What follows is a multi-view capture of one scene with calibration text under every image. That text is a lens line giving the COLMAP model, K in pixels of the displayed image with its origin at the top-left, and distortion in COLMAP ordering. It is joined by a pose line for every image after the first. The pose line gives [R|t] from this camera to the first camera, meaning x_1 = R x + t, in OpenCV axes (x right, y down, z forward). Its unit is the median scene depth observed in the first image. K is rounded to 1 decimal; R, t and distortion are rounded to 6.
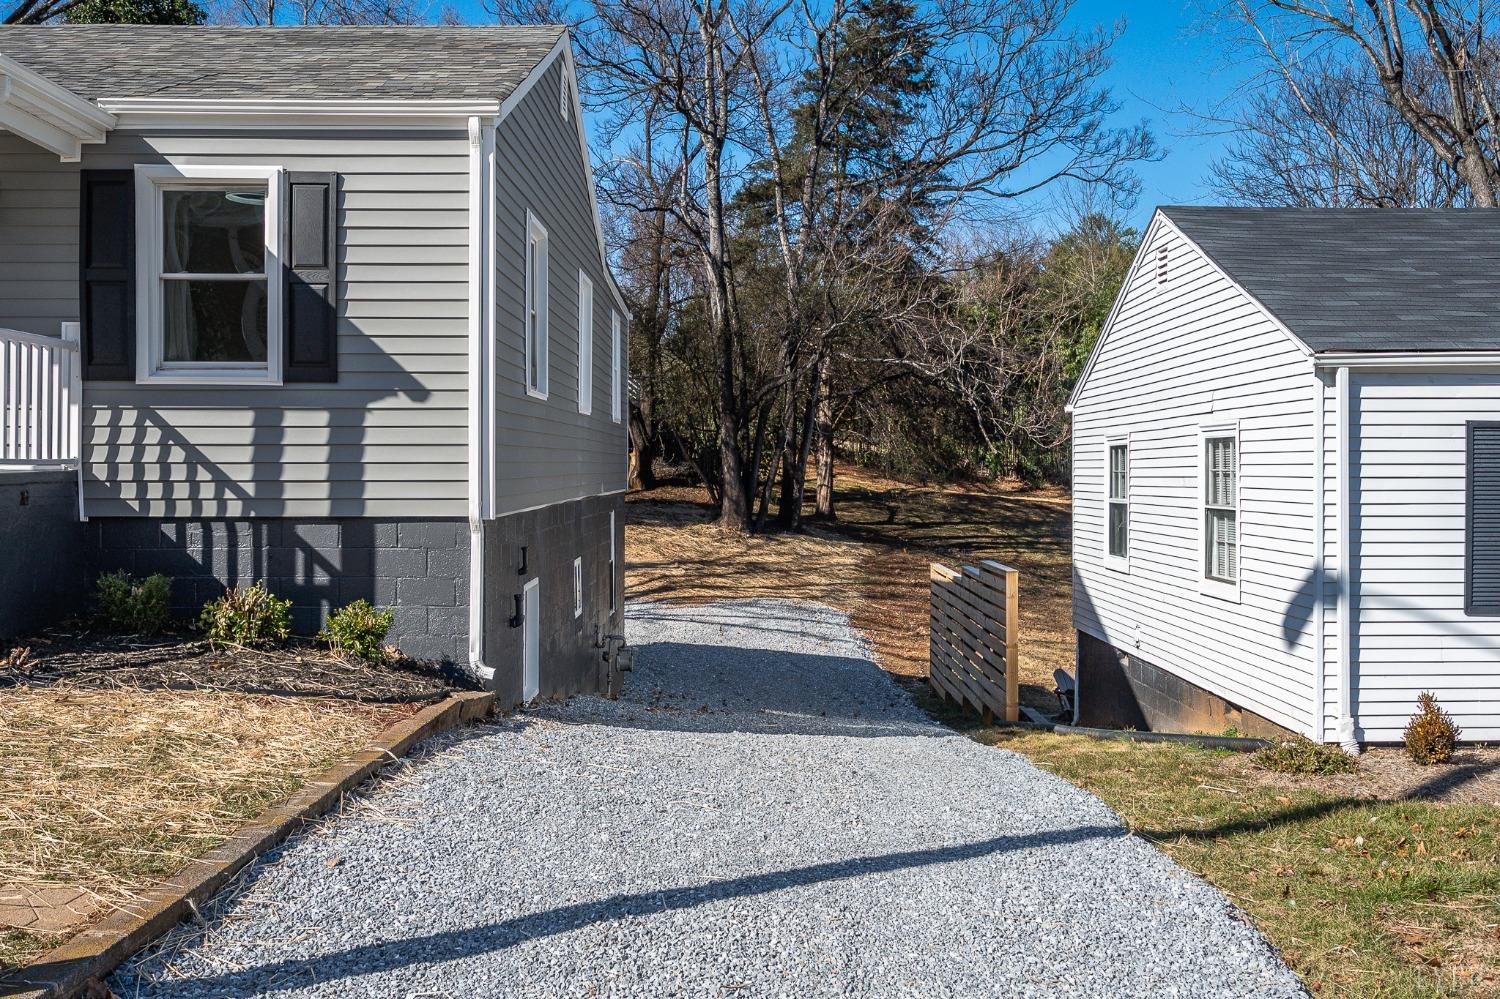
lens RADIAL K [[1310.4, 0, 770.1], [0, 1310.4, 471.2], [0, 0, 1]] dist [-0.010279, -0.004535]
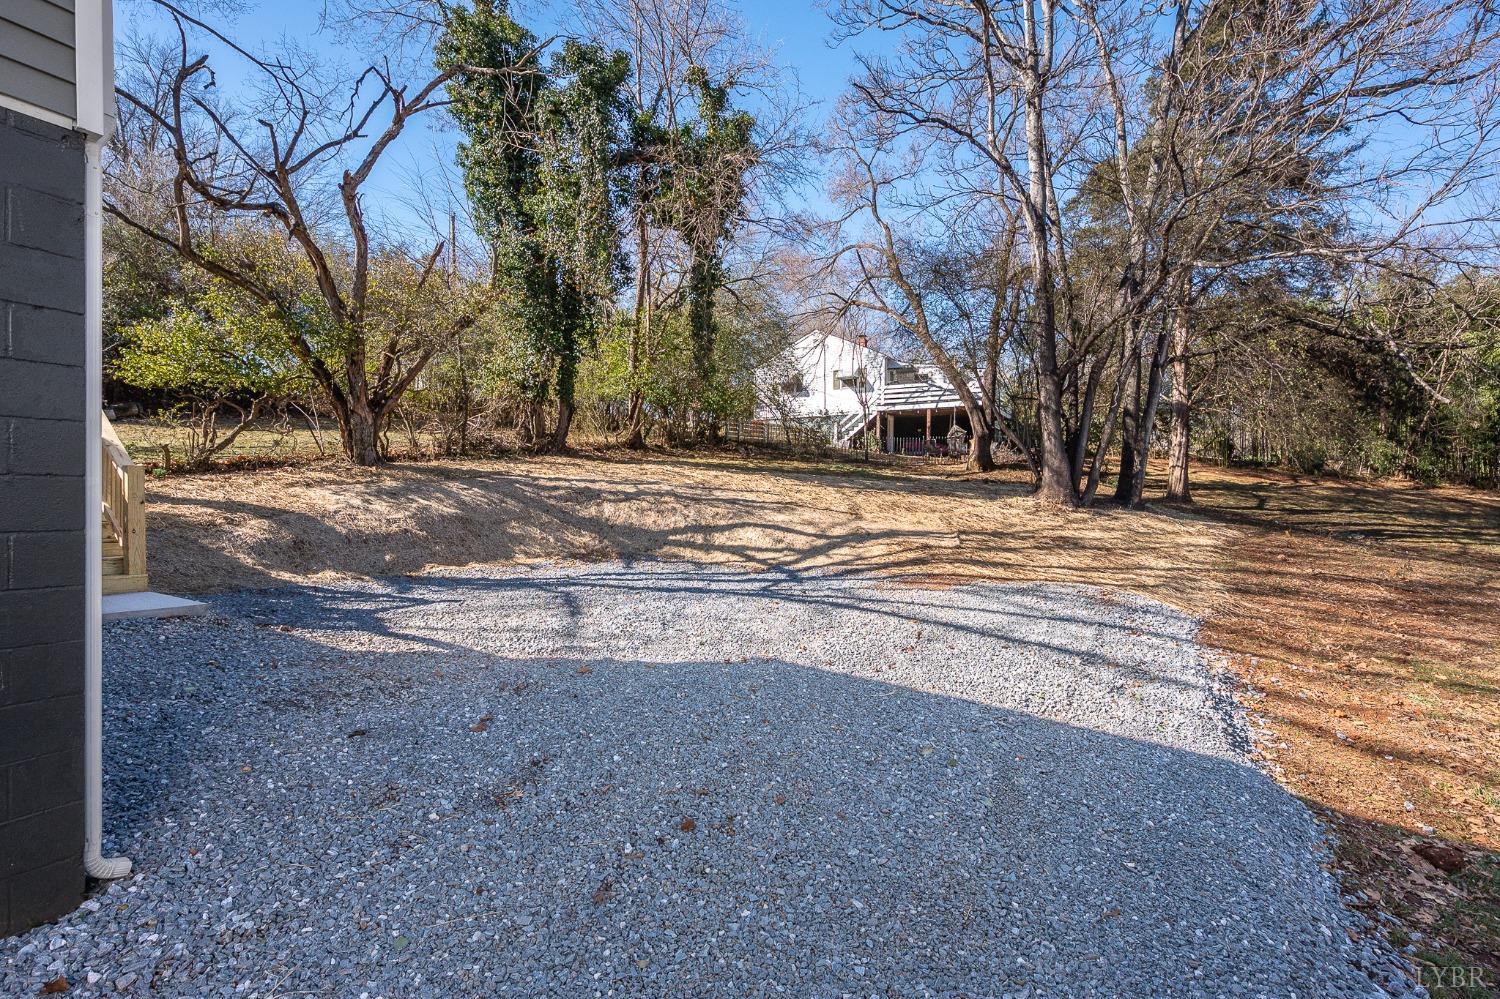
lens RADIAL K [[705.5, 0, 752.6], [0, 705.5, 502.3], [0, 0, 1]] dist [-0.002368, -0.000553]
pose [[0.868219, 0.009061, -0.496098, 0.092480], [-0.006322, 0.999954, 0.007200, 0.118851], [0.496140, -0.003115, 0.868237, 1.348439]]
